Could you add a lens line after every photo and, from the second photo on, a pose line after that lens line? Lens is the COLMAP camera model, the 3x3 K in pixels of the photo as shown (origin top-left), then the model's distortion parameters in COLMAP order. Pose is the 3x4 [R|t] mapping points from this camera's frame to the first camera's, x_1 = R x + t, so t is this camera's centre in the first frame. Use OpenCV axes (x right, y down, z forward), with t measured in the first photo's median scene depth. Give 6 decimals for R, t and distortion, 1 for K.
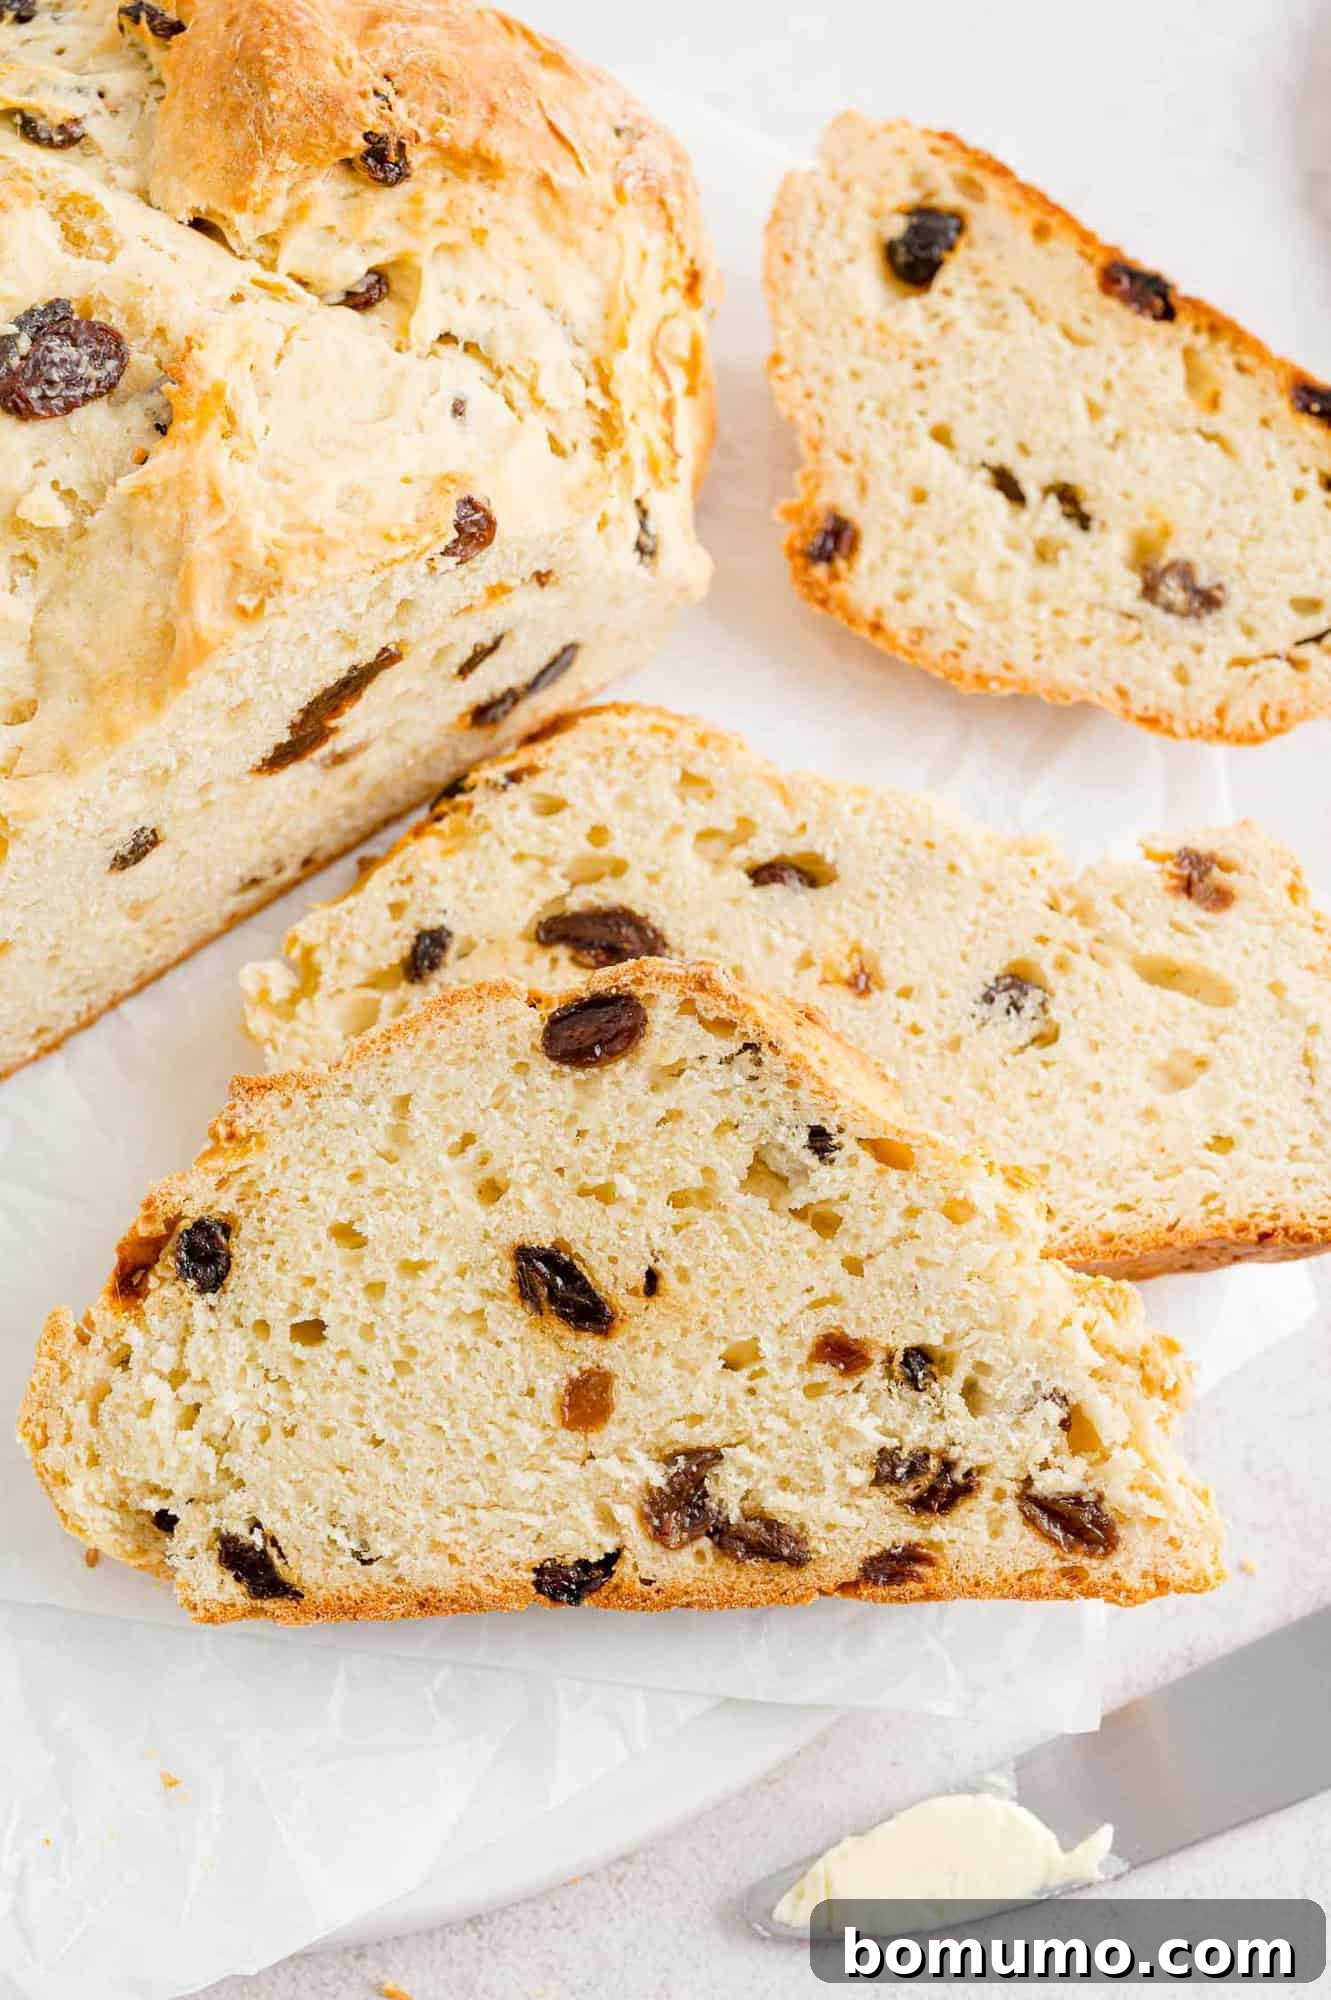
lens RADIAL K [[3046.7, 0, 665.5], [0, 3046.7, 1000.0], [0, 0, 1]] dist [-0.045880, -0.088403]
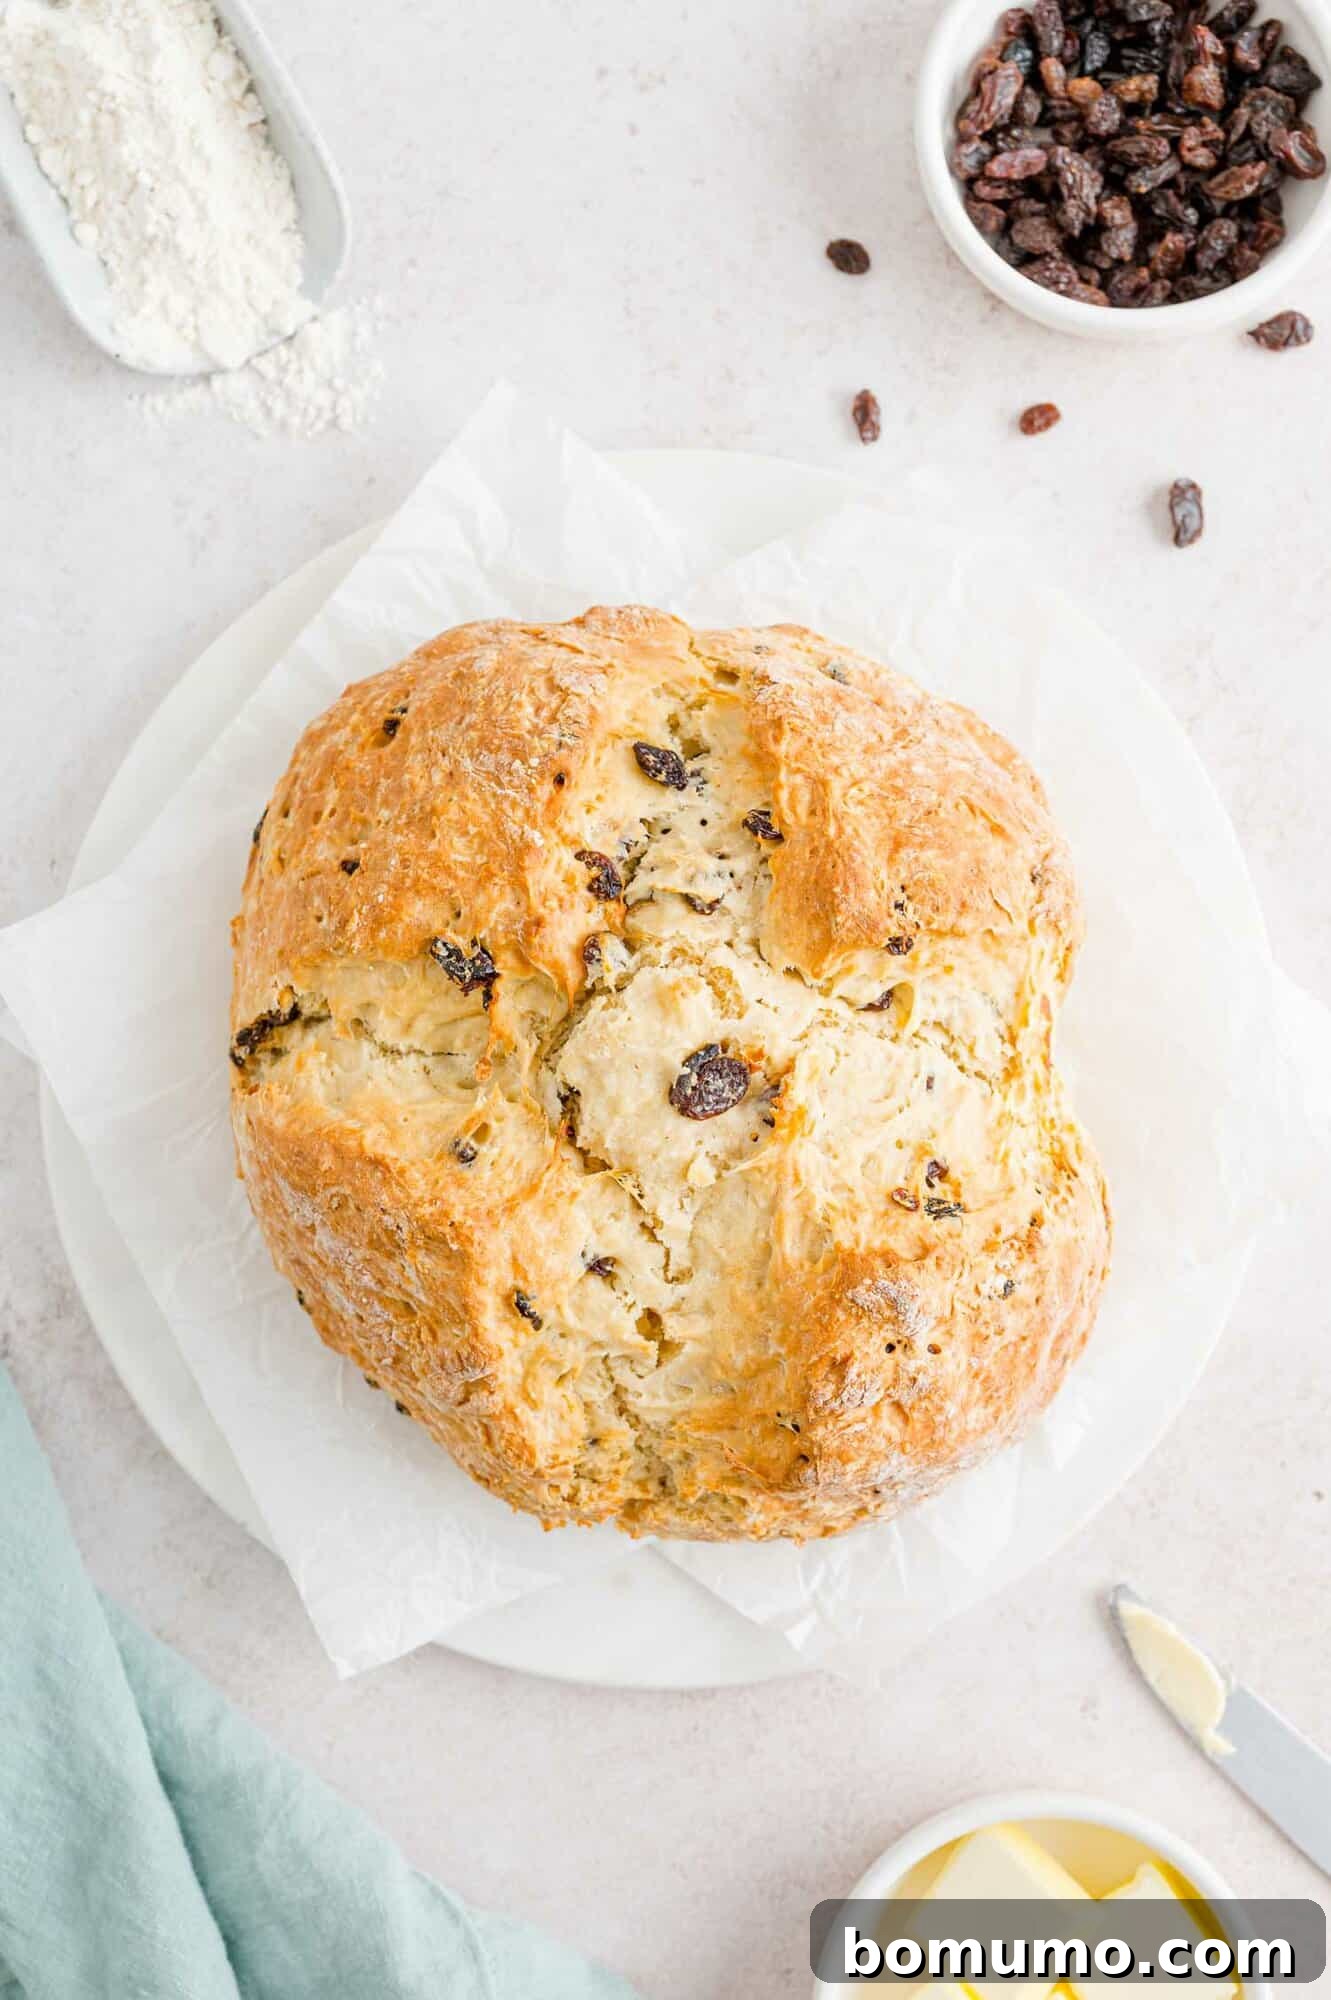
lens RADIAL K [[2799.4, 0, 665.5], [0, 2799.4, 1000.0], [0, 0, 1]] dist [-0.051827, -0.021888]
pose [[0.995146, 0.078683, -0.059110, -0.129340], [-0.053657, 0.937310, 0.344341, -0.792746], [0.082498, -0.339498, 0.936982, -0.504739]]
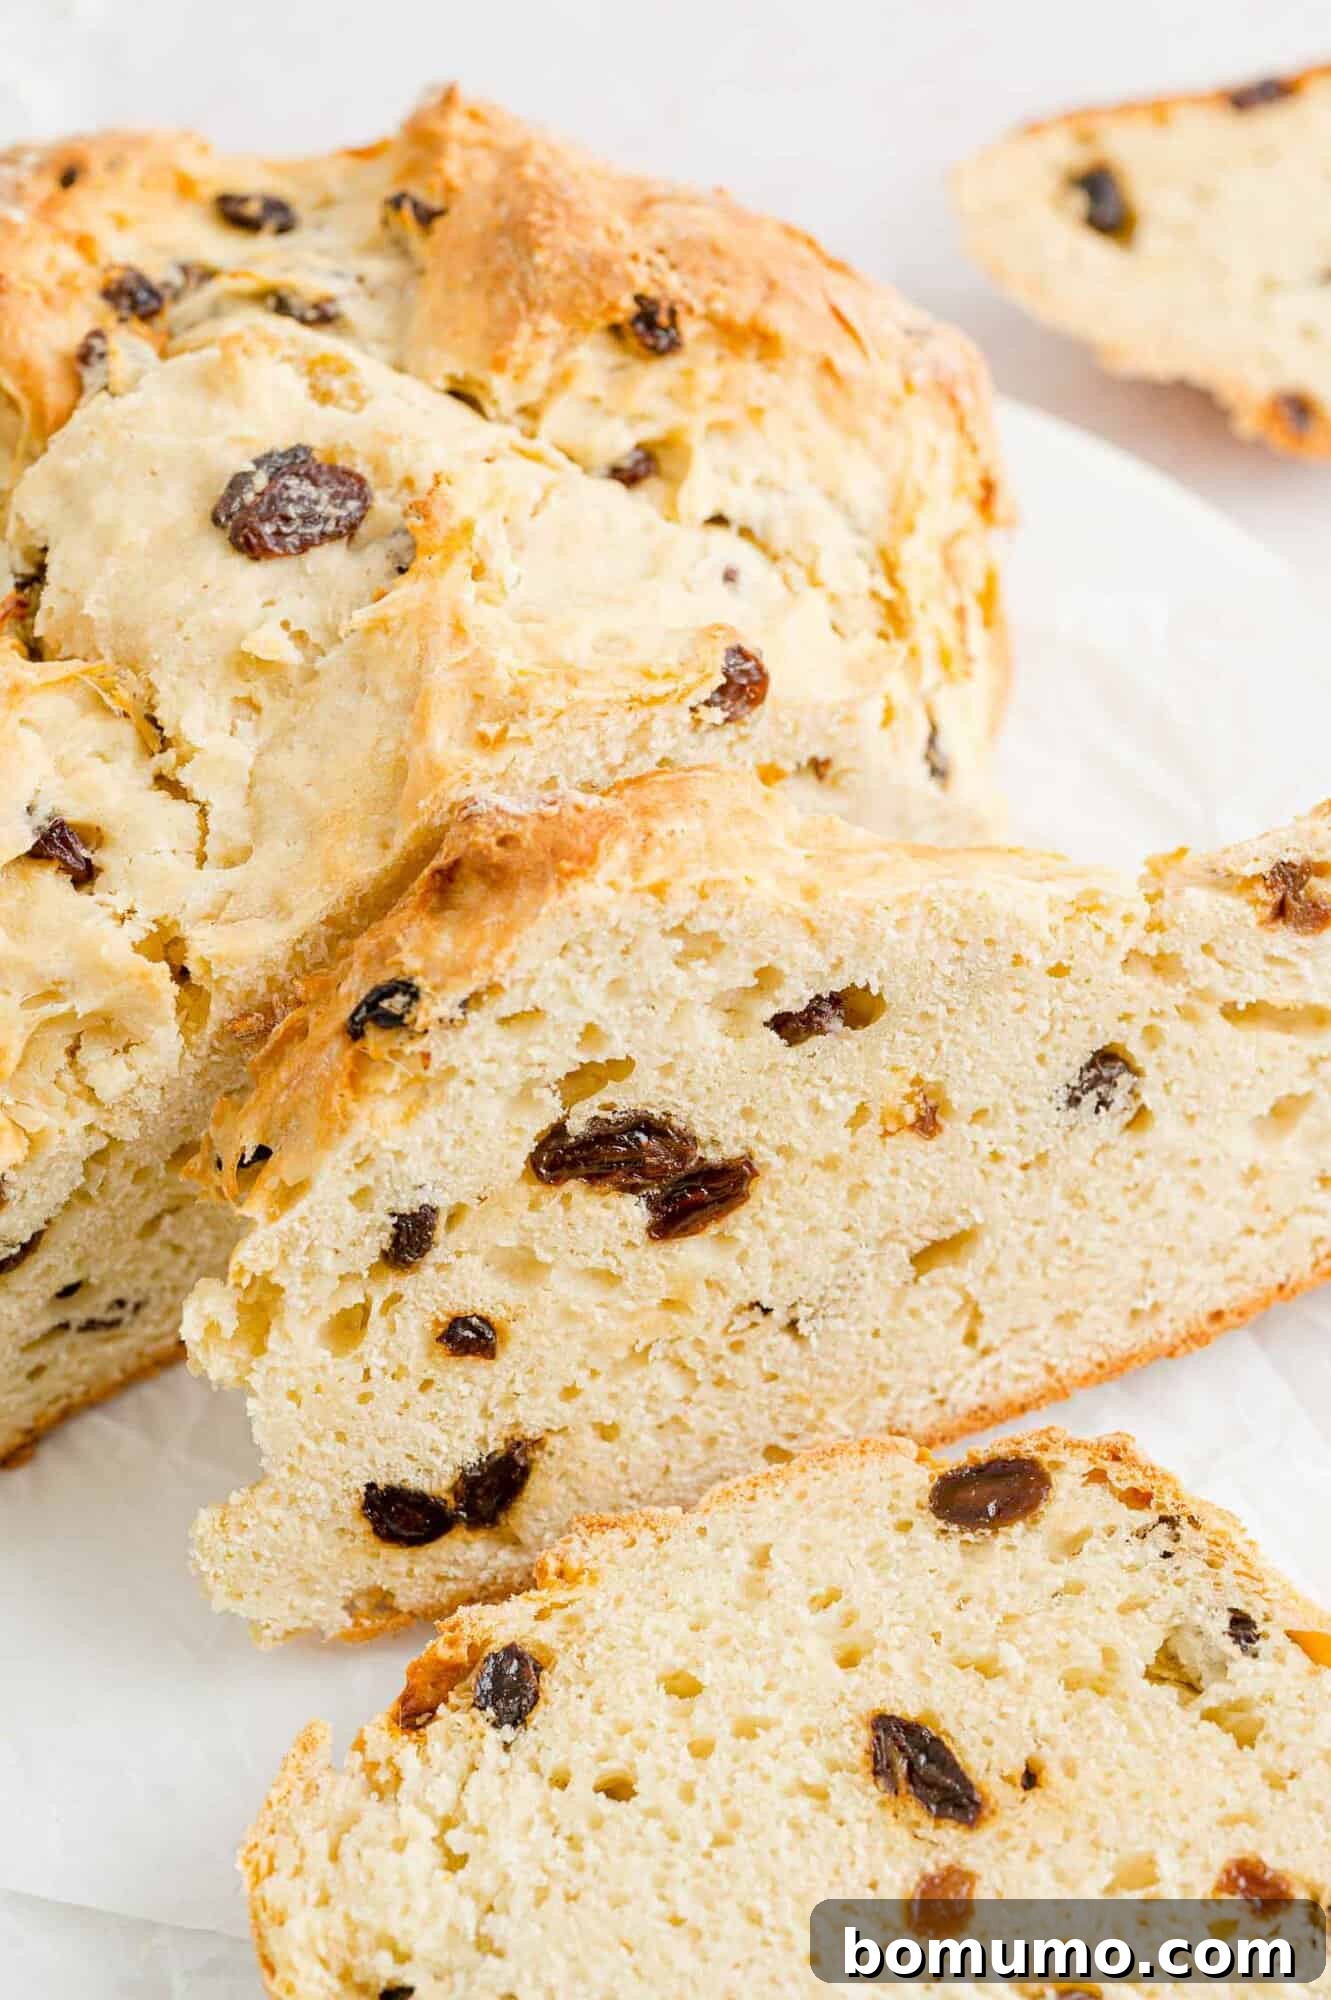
lens RADIAL K [[3046.7, 0, 665.5], [0, 3046.7, 1000.0], [0, 0, 1]] dist [-0.045880, -0.088403]
pose [[0.995498, 0.000507, -0.094779, -0.000702], [-0.023733, 0.969462, -0.244092, 0.153823], [0.091761, 0.245242, 0.965109, 0.150075]]
